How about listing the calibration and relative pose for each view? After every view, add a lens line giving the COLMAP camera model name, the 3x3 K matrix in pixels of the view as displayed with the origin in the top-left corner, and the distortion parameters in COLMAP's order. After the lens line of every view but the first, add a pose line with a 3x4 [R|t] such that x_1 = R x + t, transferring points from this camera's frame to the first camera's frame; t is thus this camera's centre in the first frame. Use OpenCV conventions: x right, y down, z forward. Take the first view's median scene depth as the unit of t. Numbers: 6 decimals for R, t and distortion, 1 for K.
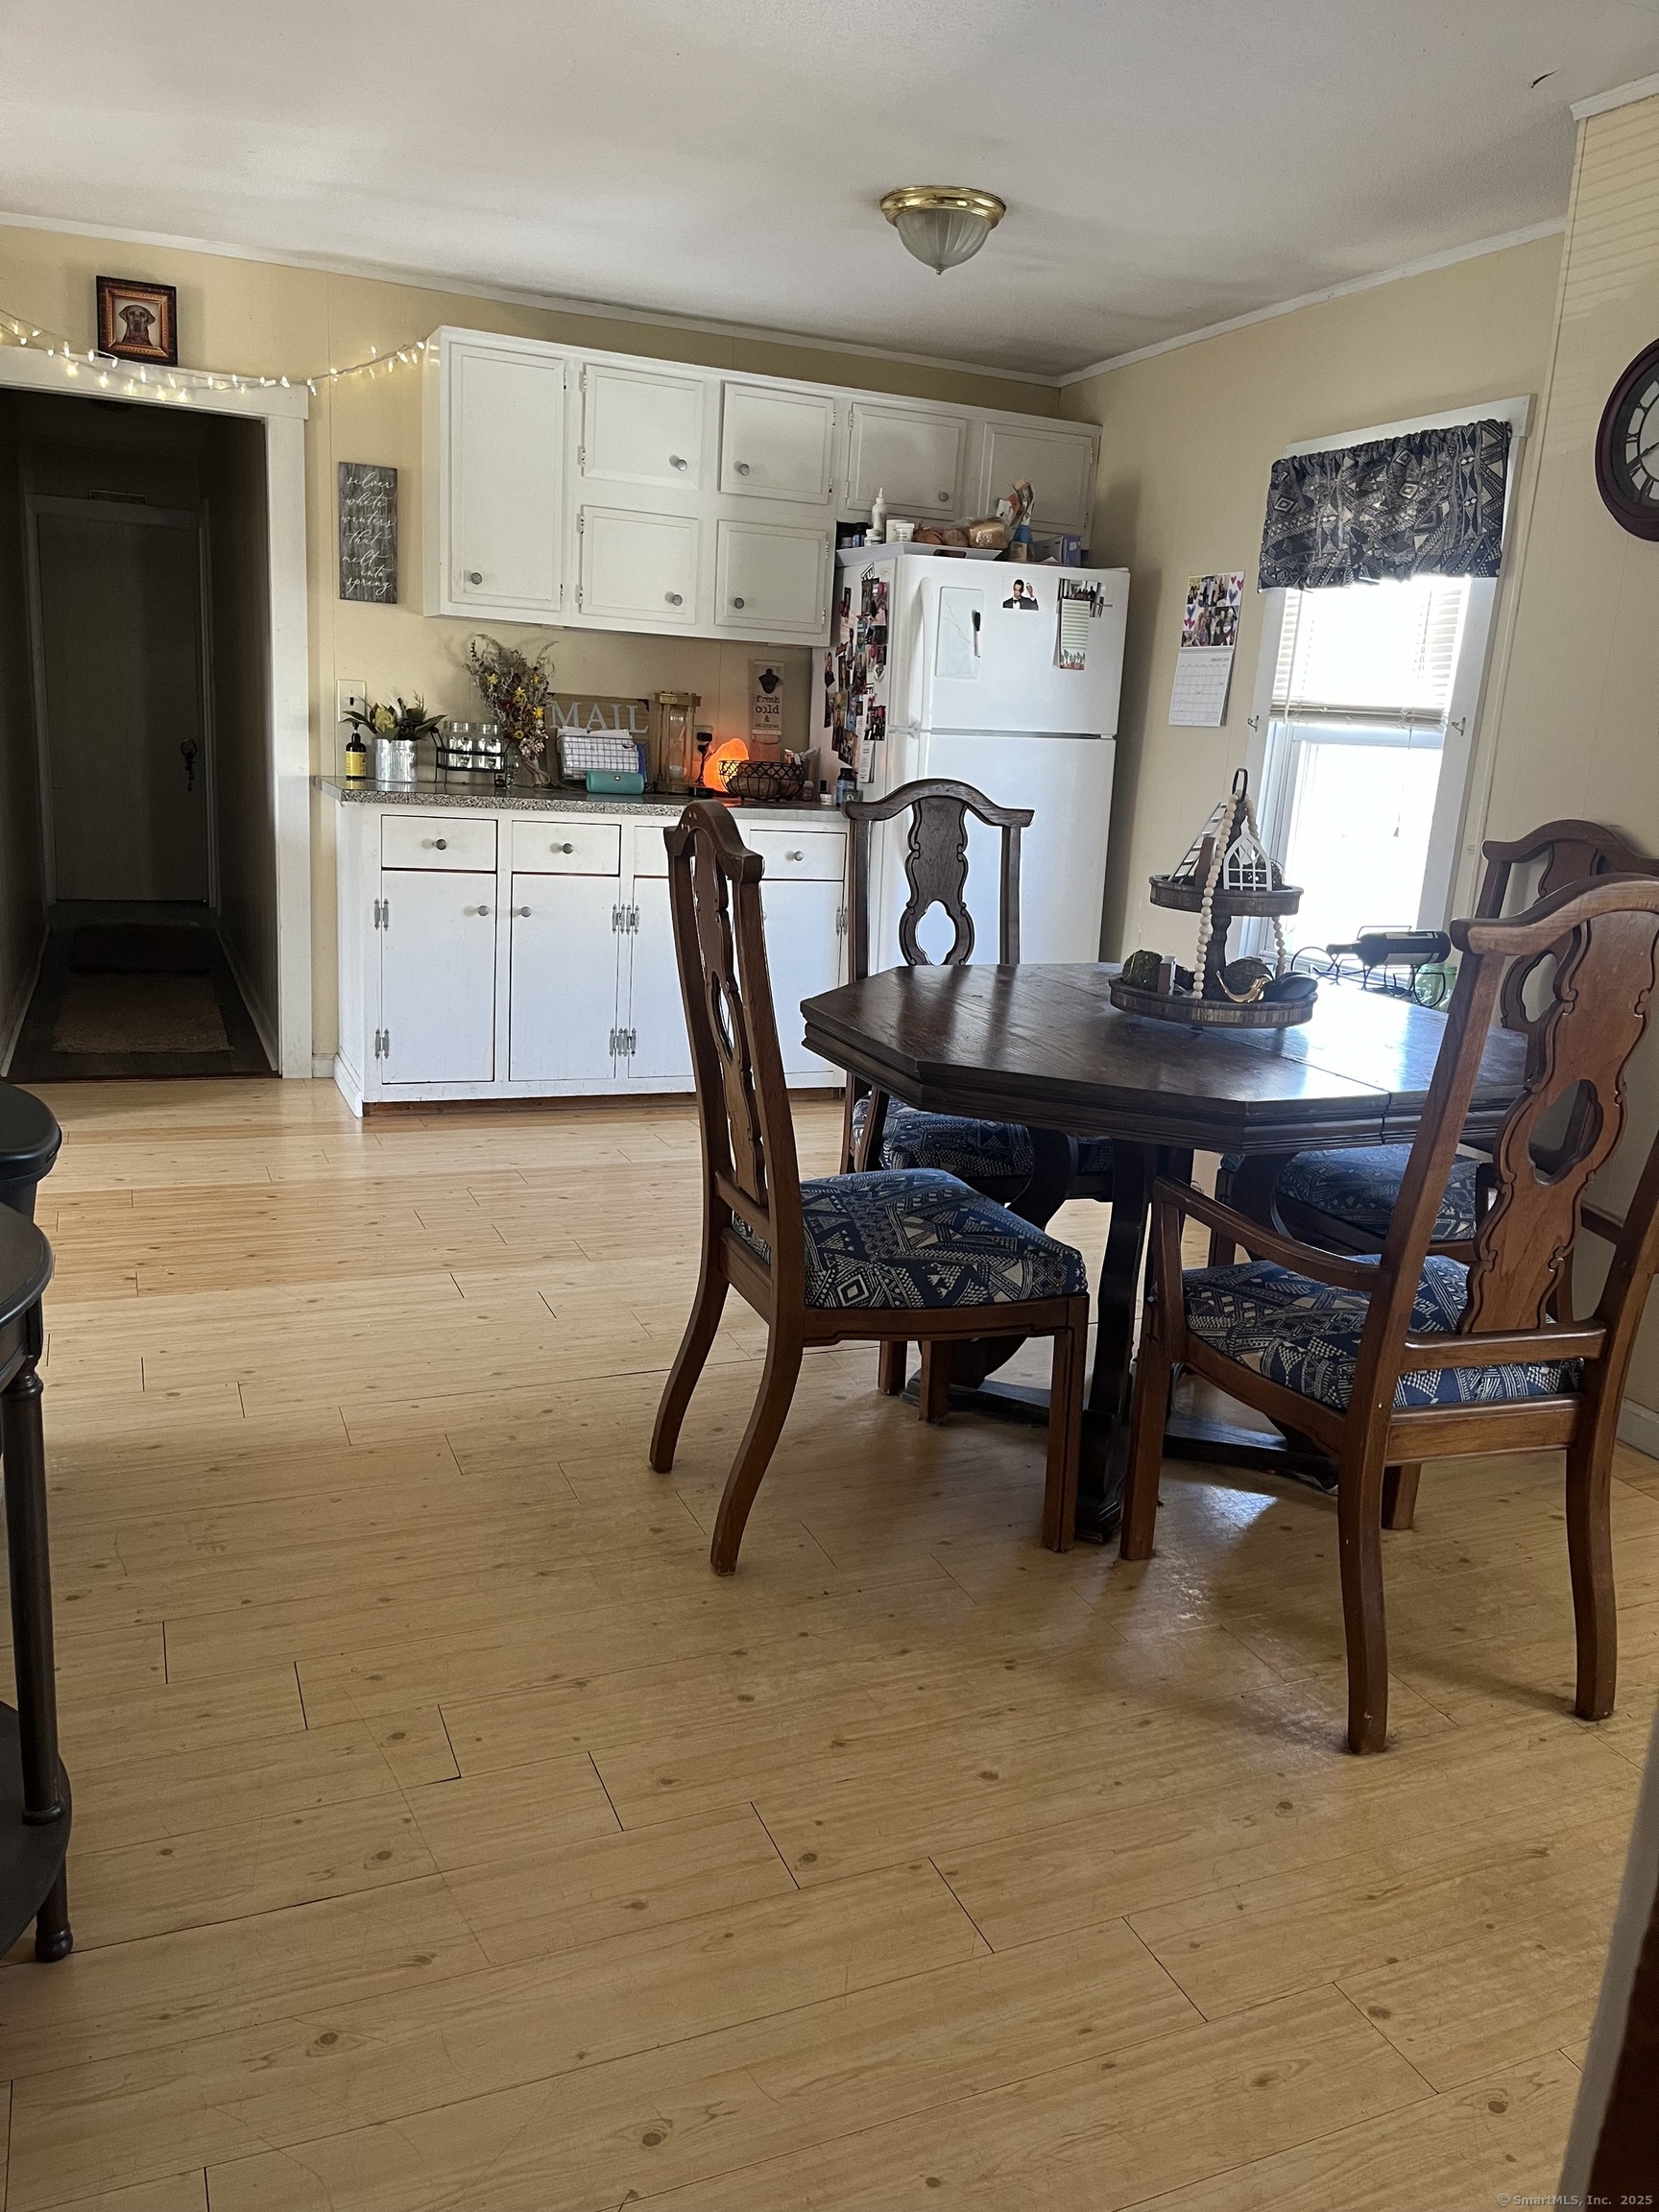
lens RADIAL K [[1661.0, 0, 849.6], [0, 1661.0, 1109.9], [0, 0, 1]] dist [0.061585, -0.077659]
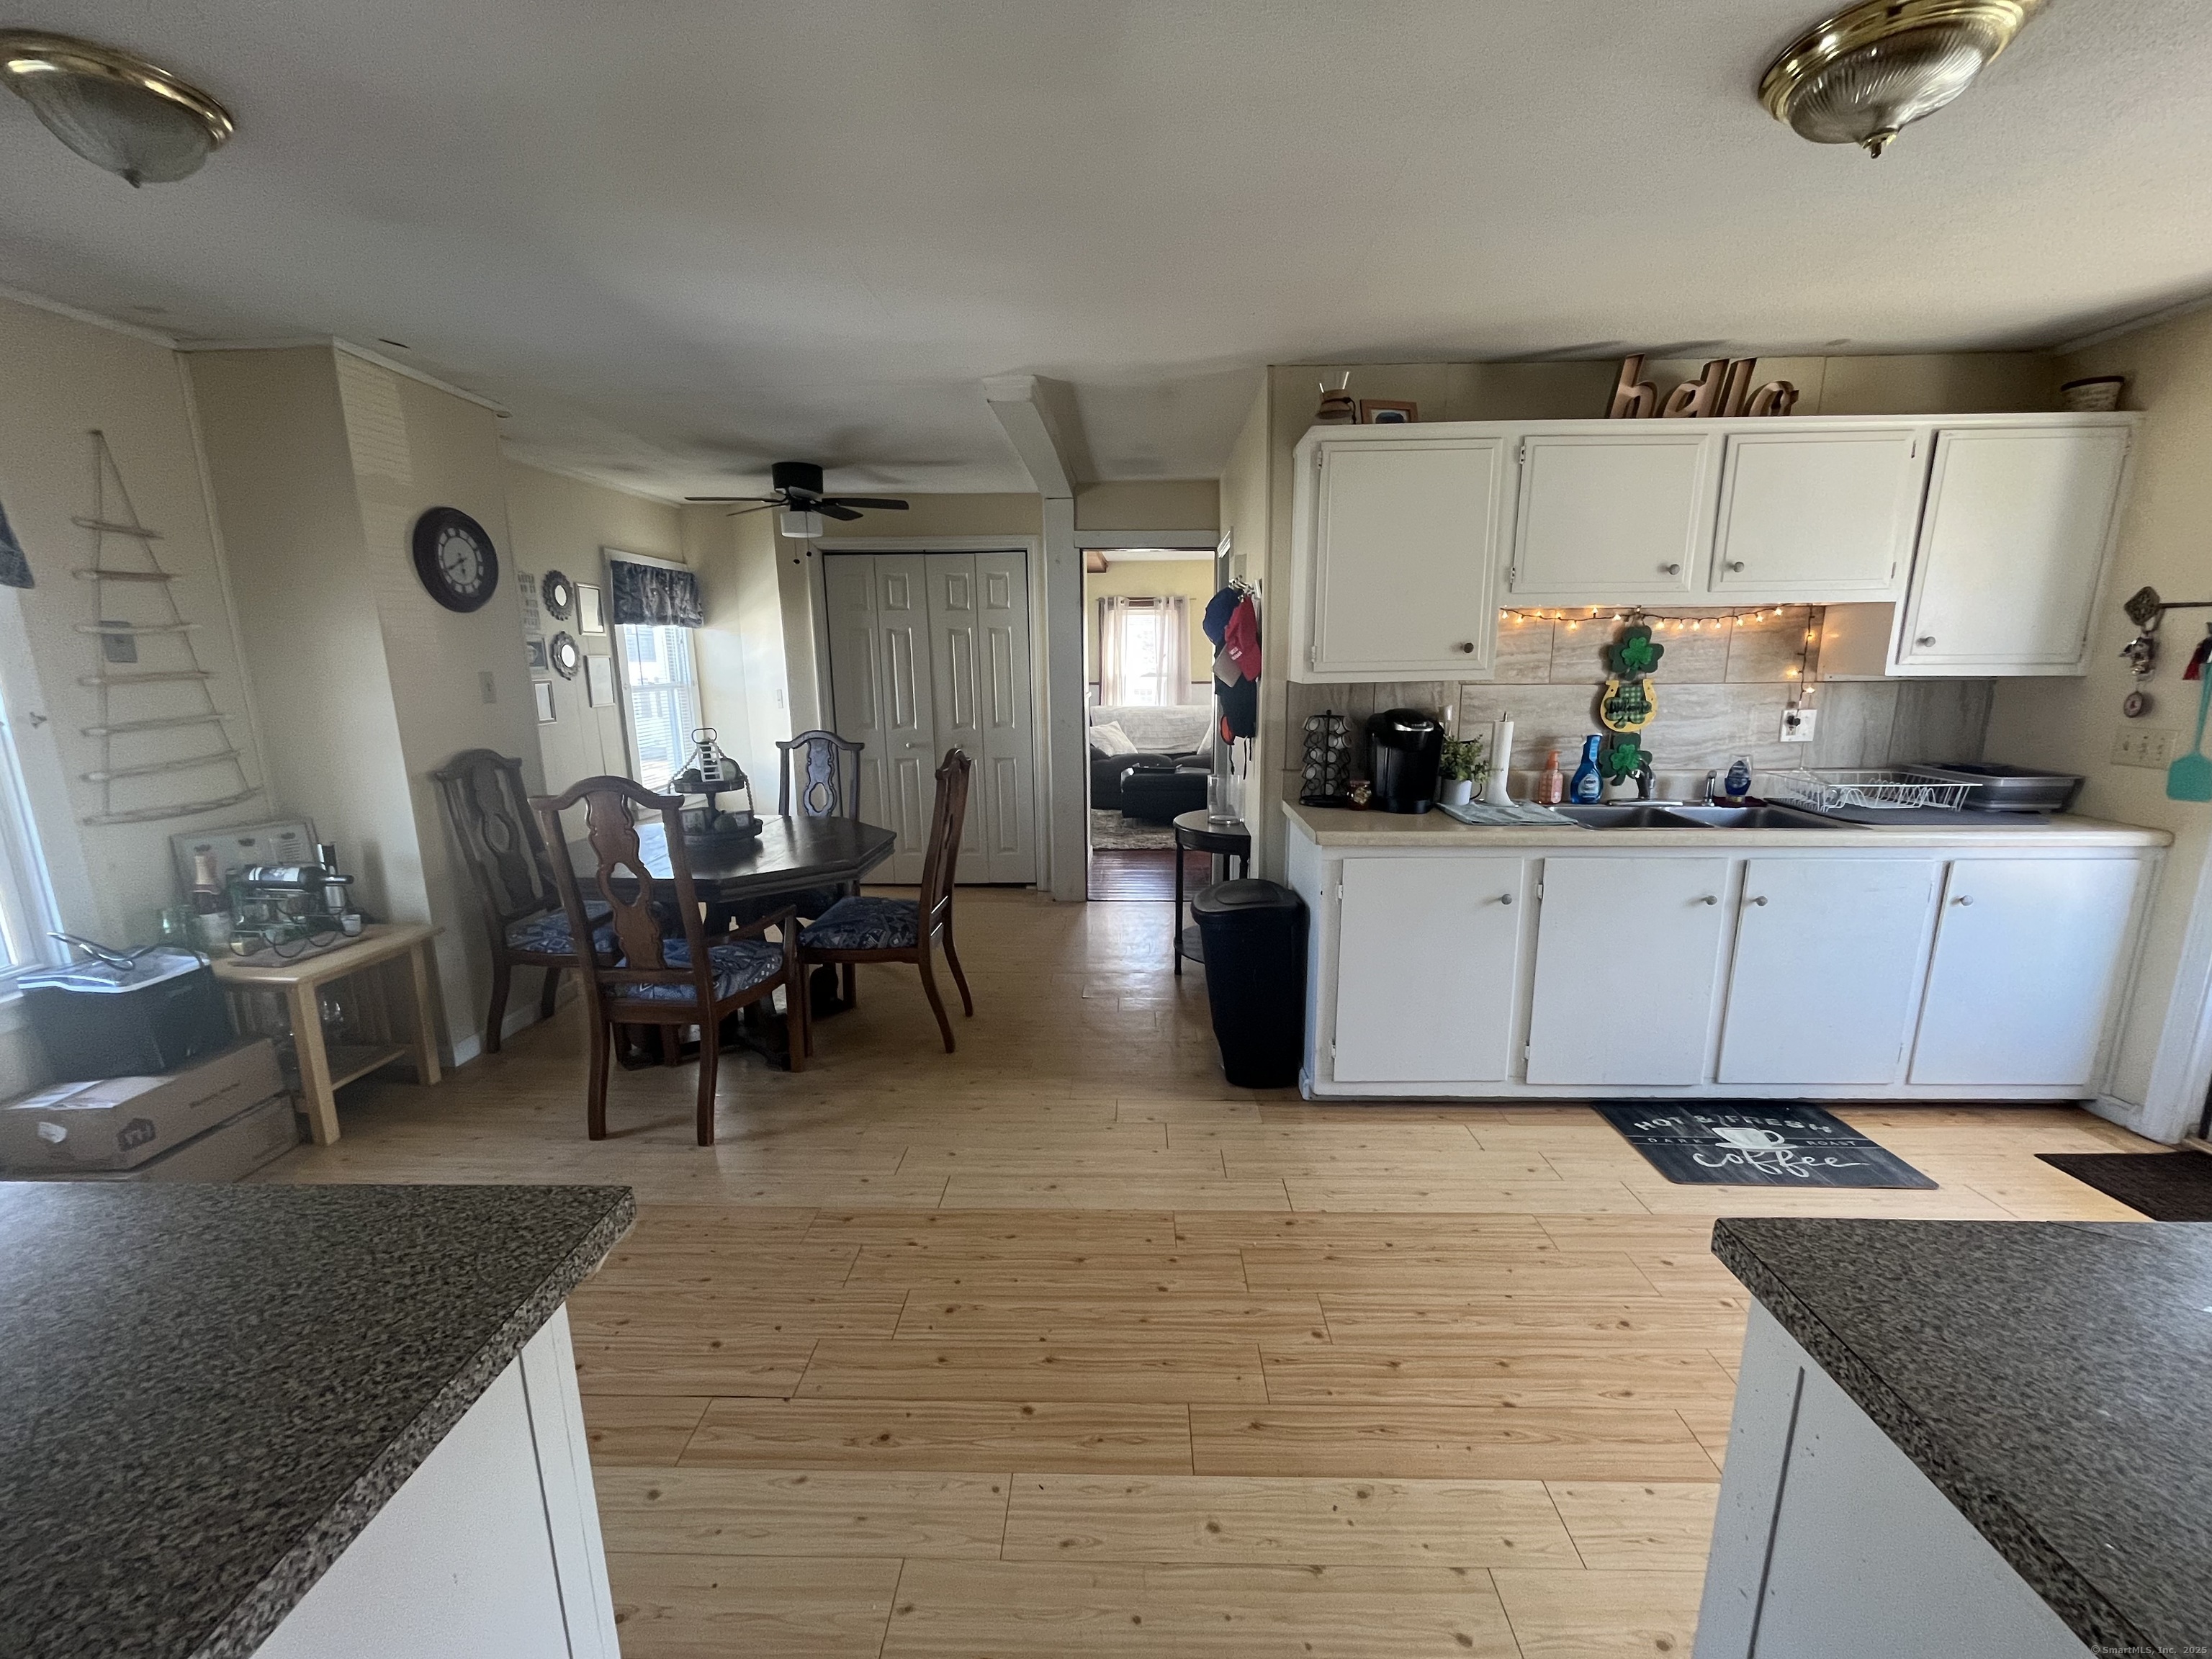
lens RADIAL K [[892.9, 0, 1109.0], [0, 892.9, 834.3], [0, 0, 1]] dist [-0.005174, 0.001013]
pose [[-0.907168, -0.131751, 0.399609, -0.513868], [0.051178, 0.908113, 0.415587, -0.369232], [-0.417644, 0.397458, -0.817068, 1.220857]]
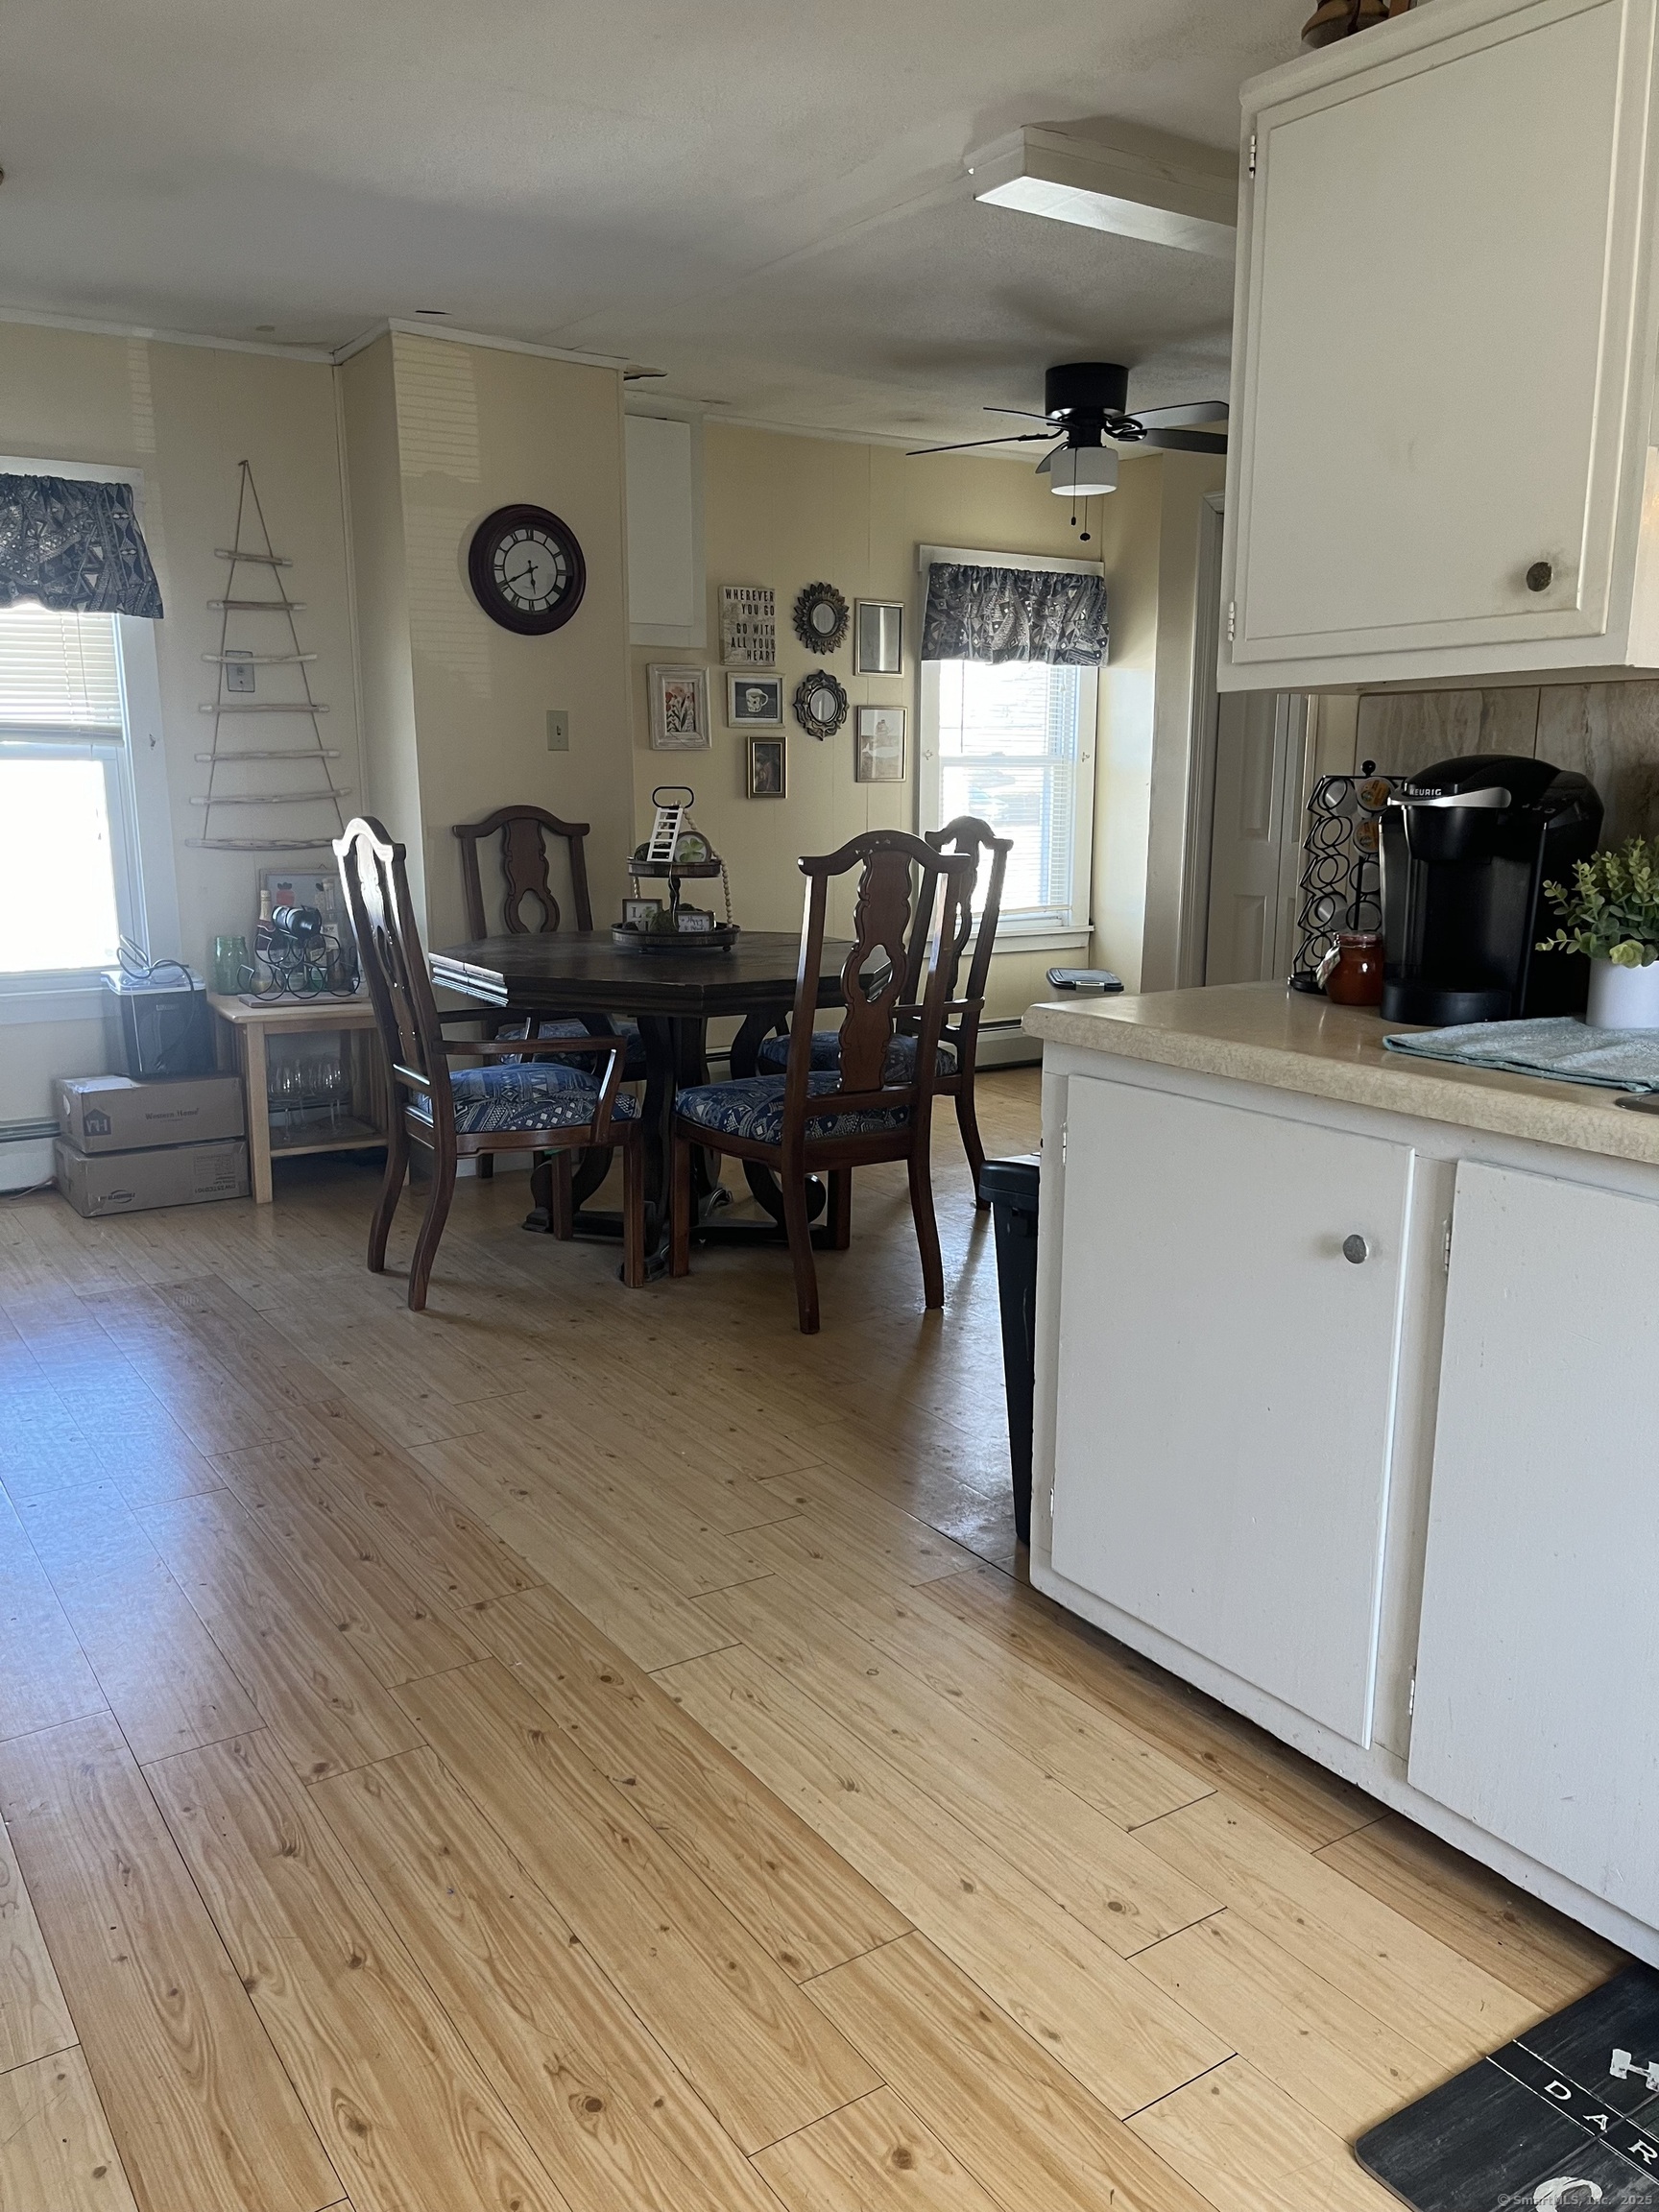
lens RADIAL K [[1661.0, 0, 844.5], [0, 1661.0, 1114.0], [0, 0, 1]] dist [0.061585, -0.077659]
pose [[-0.196592, -0.257046, 0.946192, -0.926287], [0.207057, 0.932377, 0.296313, -0.235891], [-0.958373, 0.254168, -0.130075, 0.759343]]
